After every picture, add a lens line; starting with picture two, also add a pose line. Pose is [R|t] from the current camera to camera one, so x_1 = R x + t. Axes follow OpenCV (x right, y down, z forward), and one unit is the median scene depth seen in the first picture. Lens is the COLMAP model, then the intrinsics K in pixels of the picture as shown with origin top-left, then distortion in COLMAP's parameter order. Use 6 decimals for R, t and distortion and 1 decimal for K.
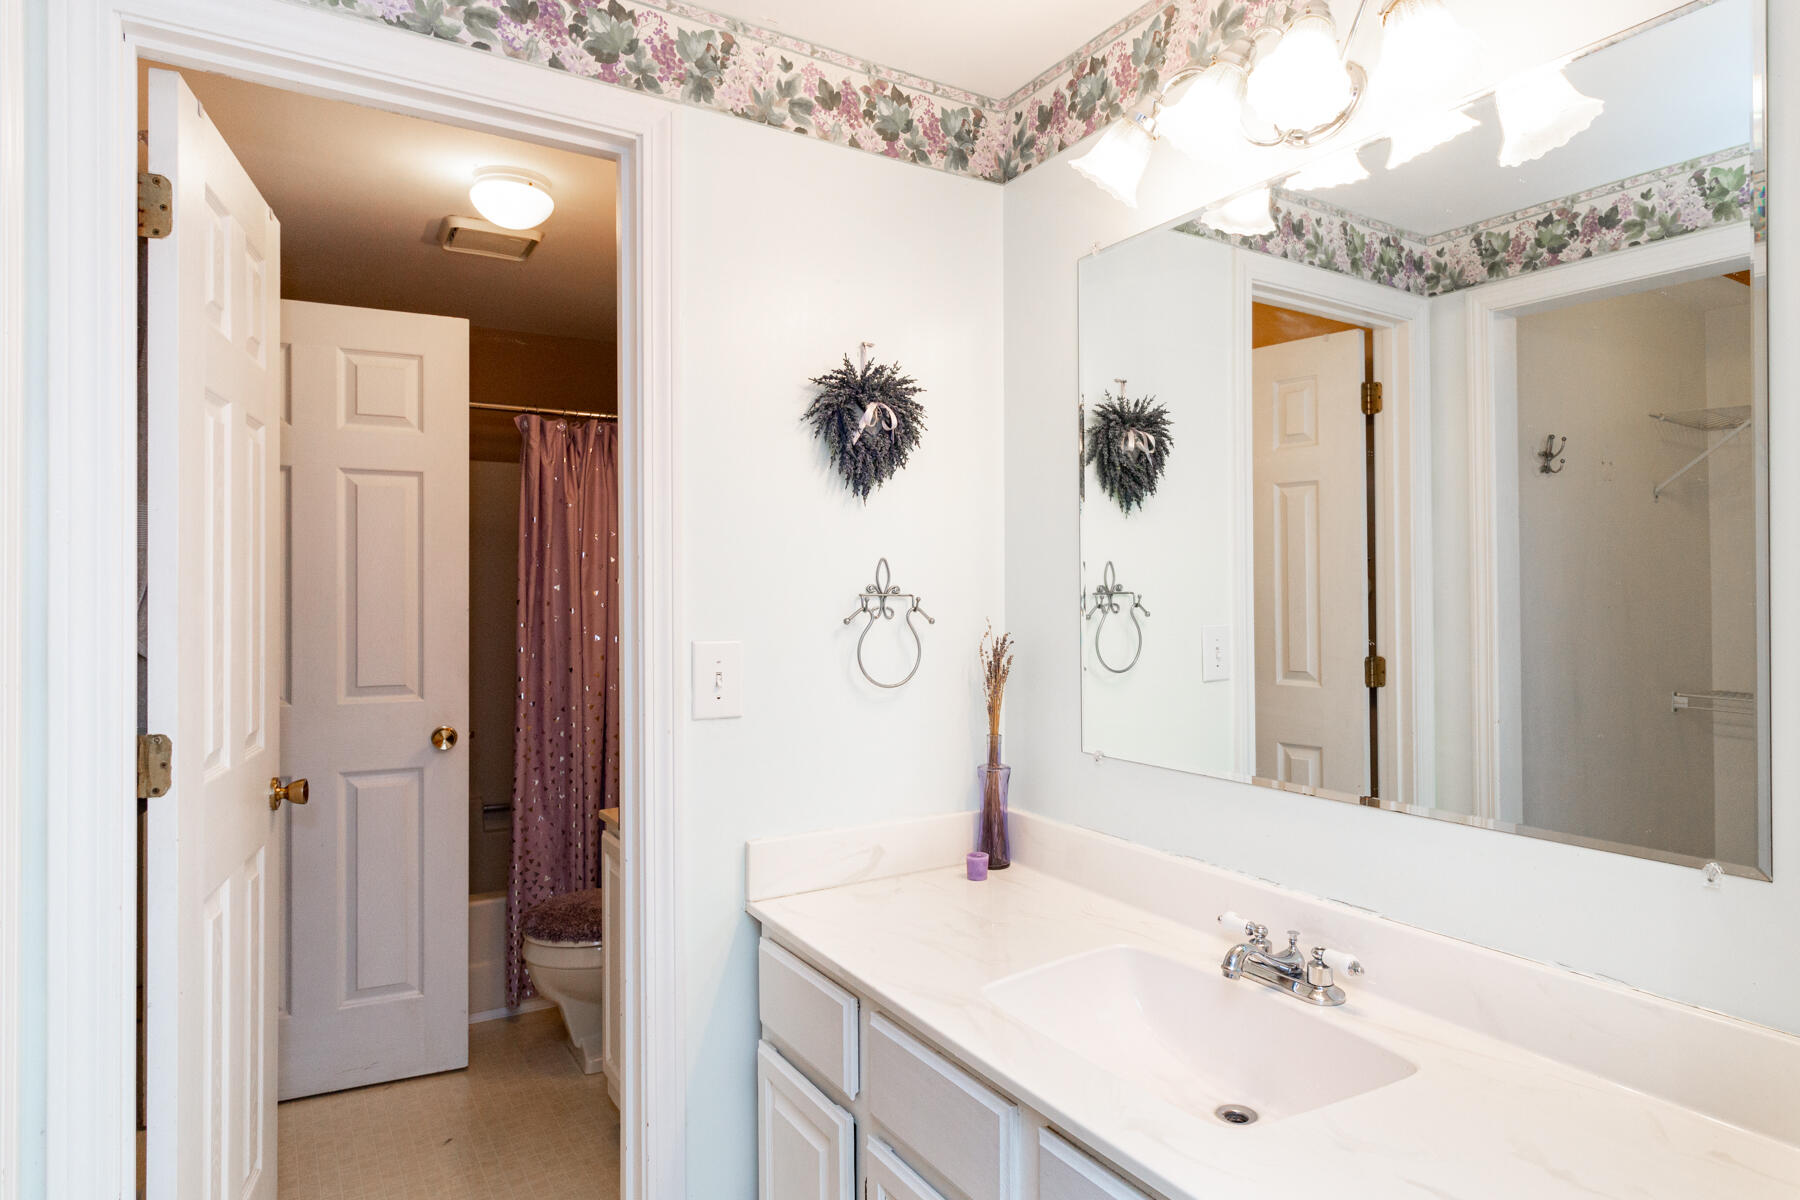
lens RADIAL K [[1039.2, 0, 939.7], [0, 1039.2, 591.1], [0, 0, 1]] dist [0.001259, -0.000003]
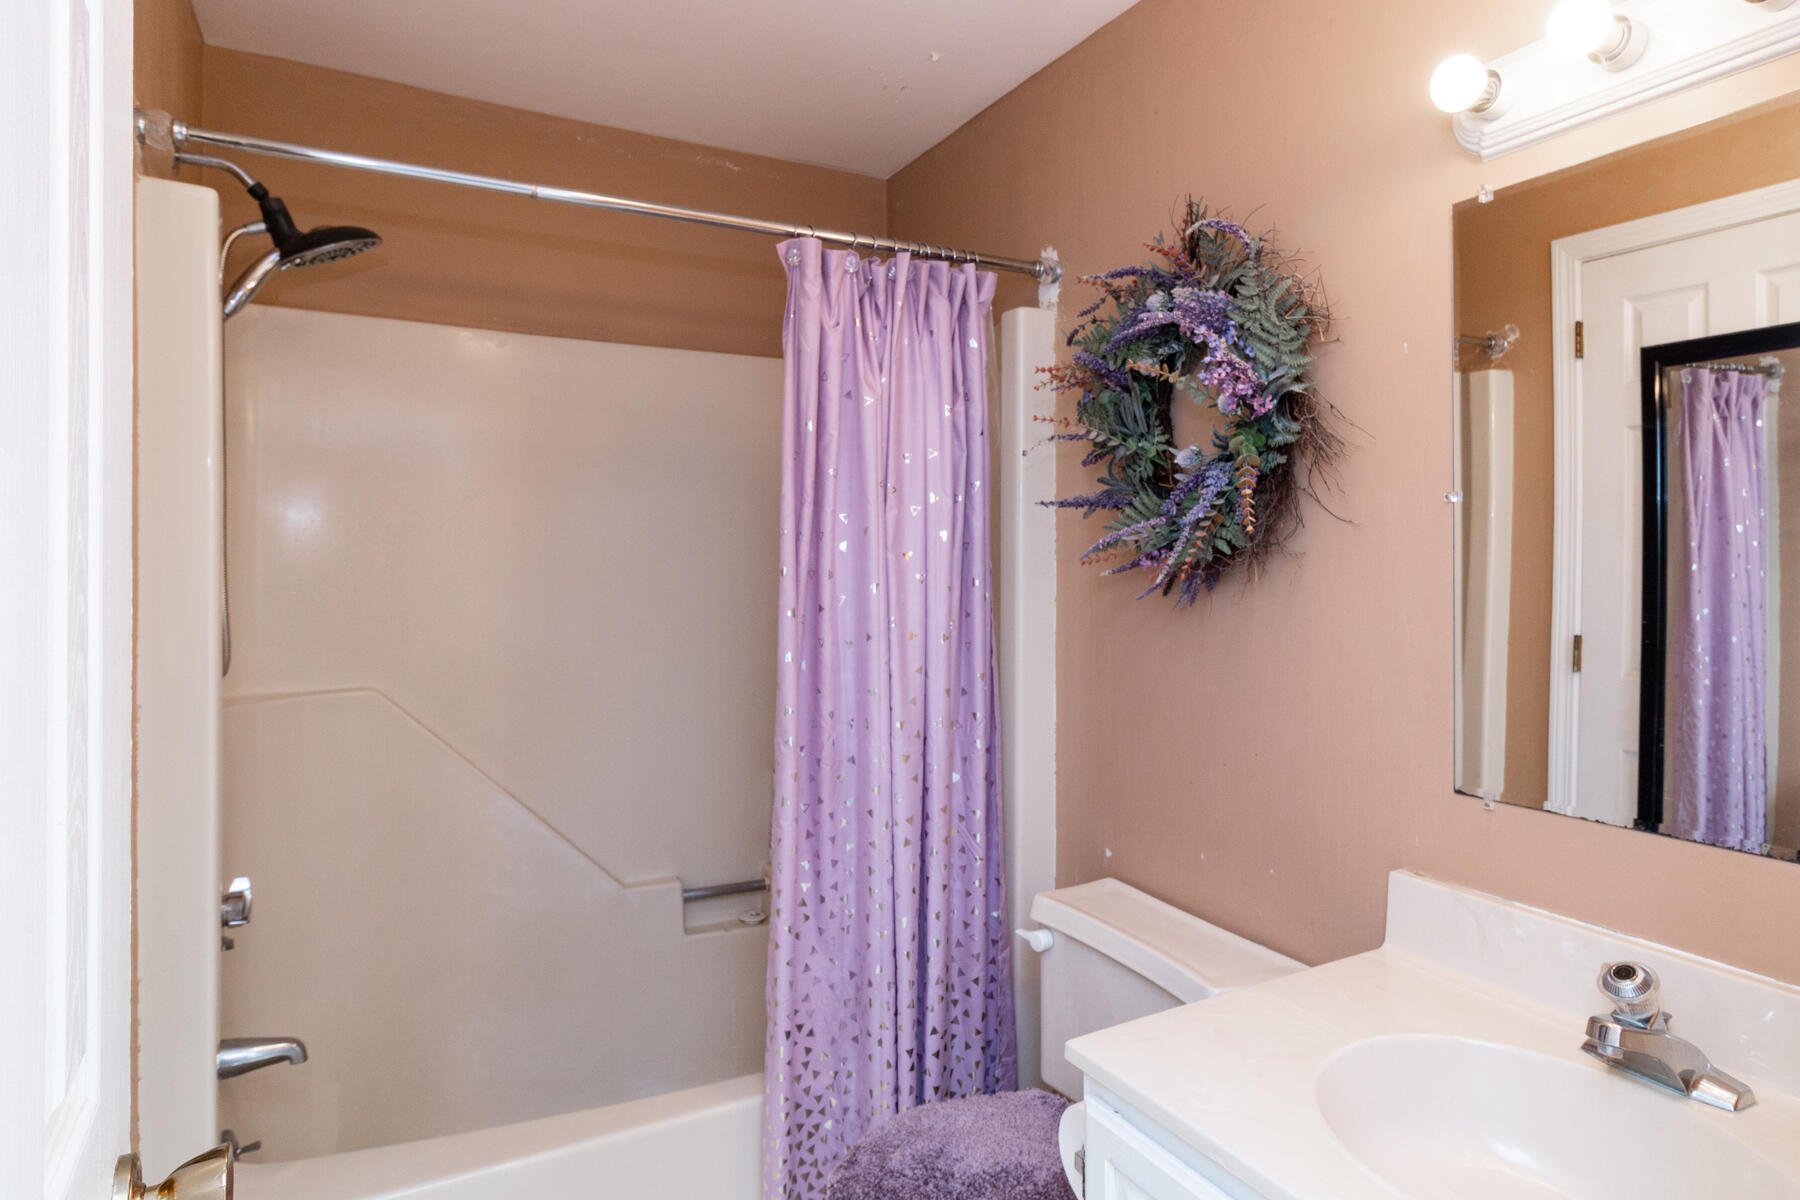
lens RADIAL K [[994.1, 0, 894.7], [0, 994.1, 580.3], [0, 0, 1]] dist [0.001452, -0.000318]
pose [[0.996061, 0.007218, -0.088374, -0.293562], [-0.006669, 0.999957, 0.006514, 0.011340], [0.088417, -0.005899, 0.996066, 0.462660]]
